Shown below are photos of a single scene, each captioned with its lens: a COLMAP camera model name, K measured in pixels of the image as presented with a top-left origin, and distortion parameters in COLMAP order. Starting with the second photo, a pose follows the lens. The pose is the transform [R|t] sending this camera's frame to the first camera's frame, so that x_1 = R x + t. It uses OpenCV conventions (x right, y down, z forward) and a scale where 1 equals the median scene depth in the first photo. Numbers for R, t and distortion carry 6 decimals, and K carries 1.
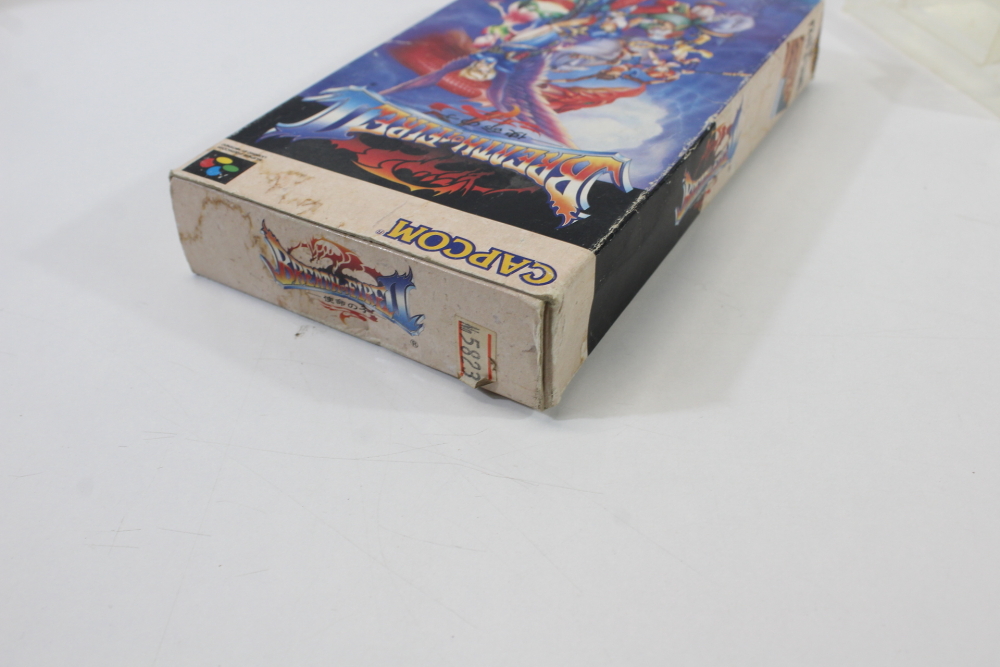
lens RADIAL K [[948.5, 0, 500.0], [0, 948.5, 333.5], [0, 0, 1]] dist [-0.138242, 0.003991]
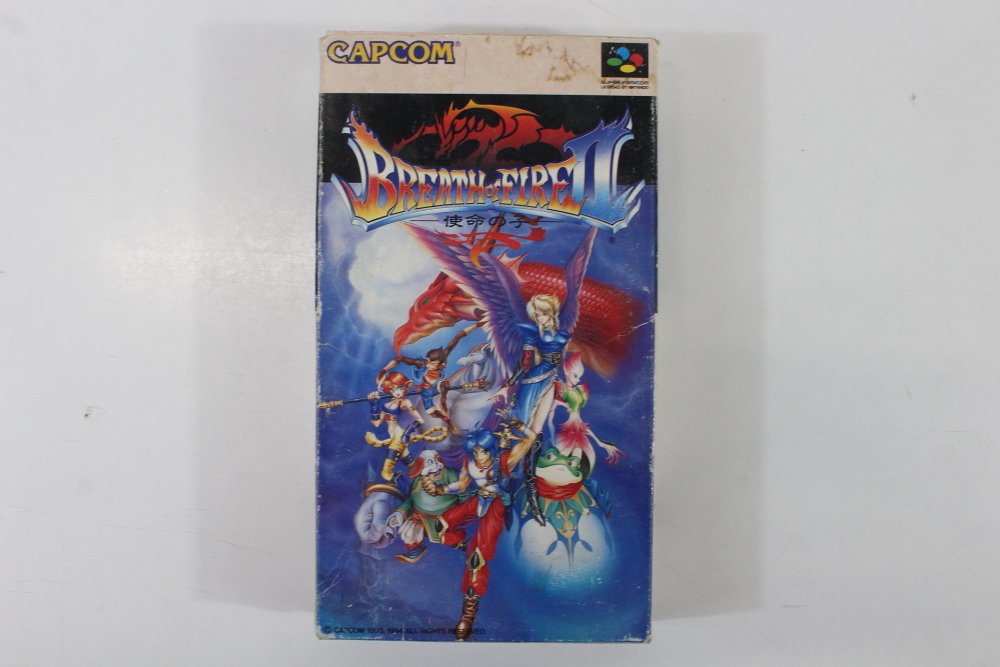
lens RADIAL K [[948.5, 0, 500.0], [0, 948.5, 333.5], [0, 0, 1]] dist [-0.138242, 0.003991]
pose [[-0.858681, 0.512136, 0.019618, 0.015988], [-0.317796, -0.562089, 0.763585, -1.314876], [0.402086, 0.649441, 0.645410, 0.337523]]
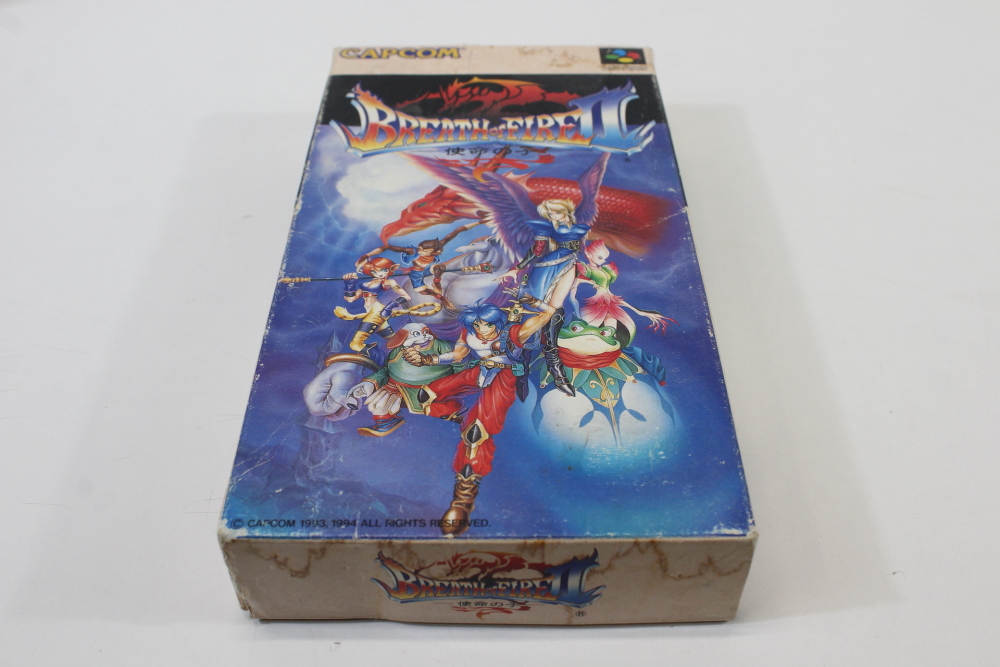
lens RADIAL K [[948.5, 0, 500.0], [0, 948.5, 333.5], [0, 0, 1]] dist [-0.138242, 0.003991]
pose [[-0.854344, 0.392663, -0.340459, 0.469127], [-0.313332, 0.133479, 0.940216, -1.337891], [0.414633, 0.909944, 0.008998, 1.270856]]
